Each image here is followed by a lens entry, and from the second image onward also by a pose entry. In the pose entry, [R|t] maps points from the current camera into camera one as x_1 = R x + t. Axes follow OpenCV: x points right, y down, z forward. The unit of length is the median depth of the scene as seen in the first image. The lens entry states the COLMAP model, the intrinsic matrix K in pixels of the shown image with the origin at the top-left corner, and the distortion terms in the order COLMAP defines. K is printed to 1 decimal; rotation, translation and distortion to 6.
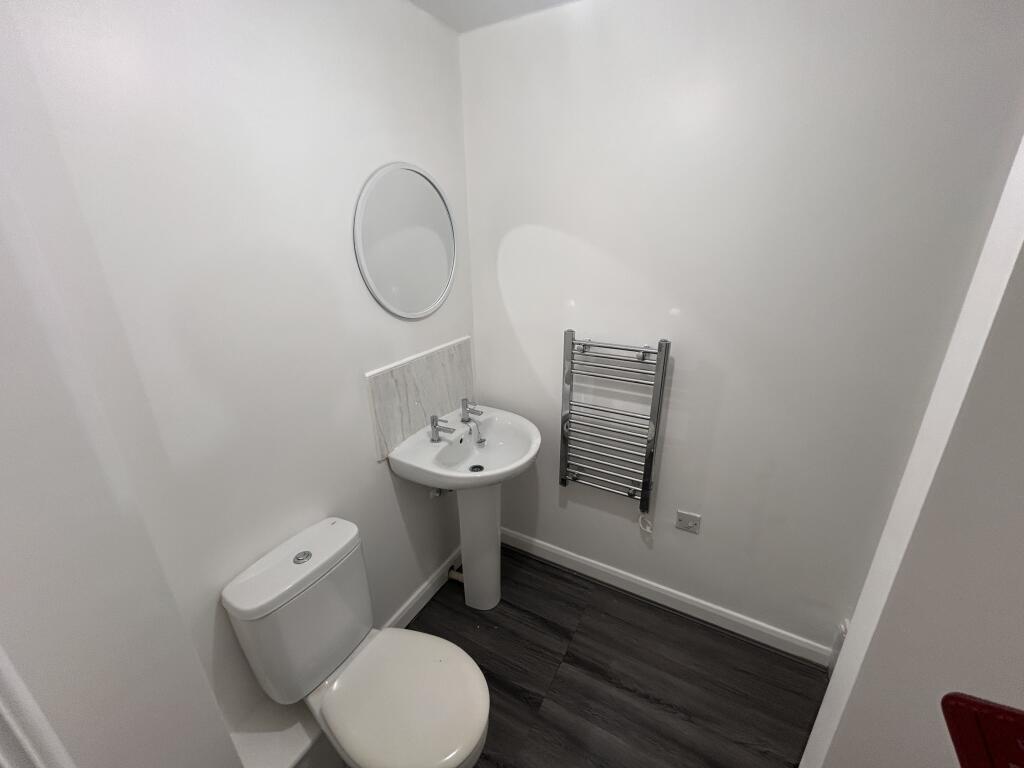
lens RADIAL K [[413.4, 0, 509.0], [0, 413.4, 384.0], [0, 0, 1]] dist [-0.001387, 0.000316]
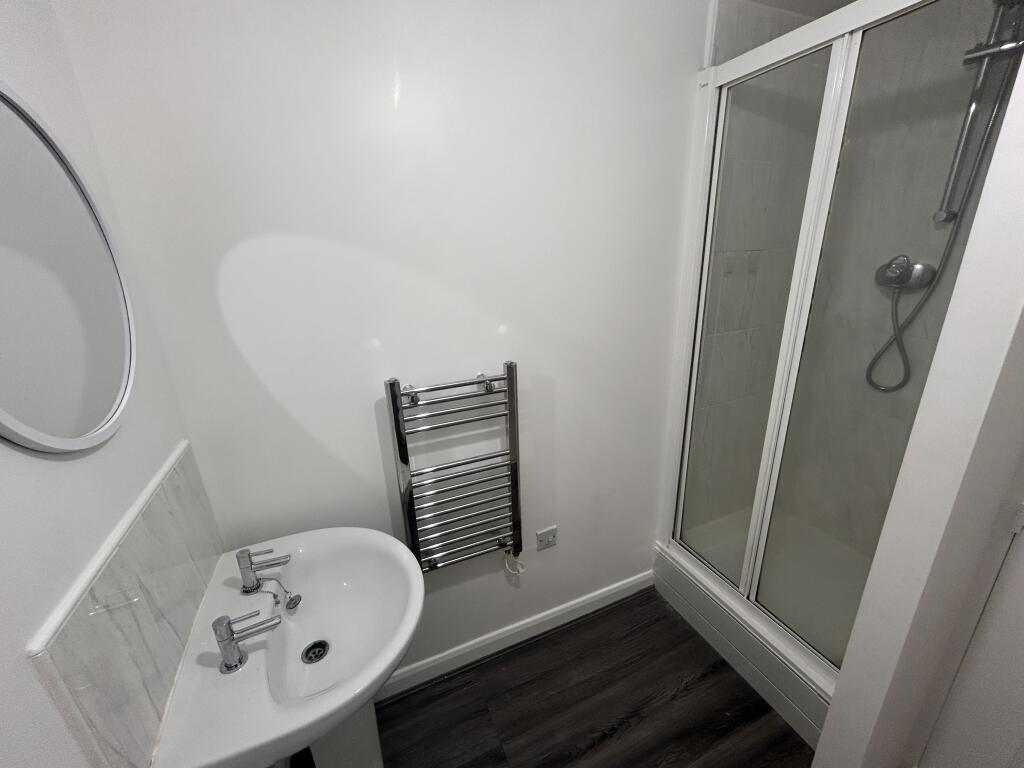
lens RADIAL K [[413.4, 0, 509.0], [0, 413.4, 384.0], [0, 0, 1]] dist [-0.001387, 0.000316]
pose [[0.608229, -0.260422, 0.749825, -0.260534], [0.303370, 0.949200, 0.083586, -0.119841], [-0.733501, 0.176635, 0.656335, 0.380696]]
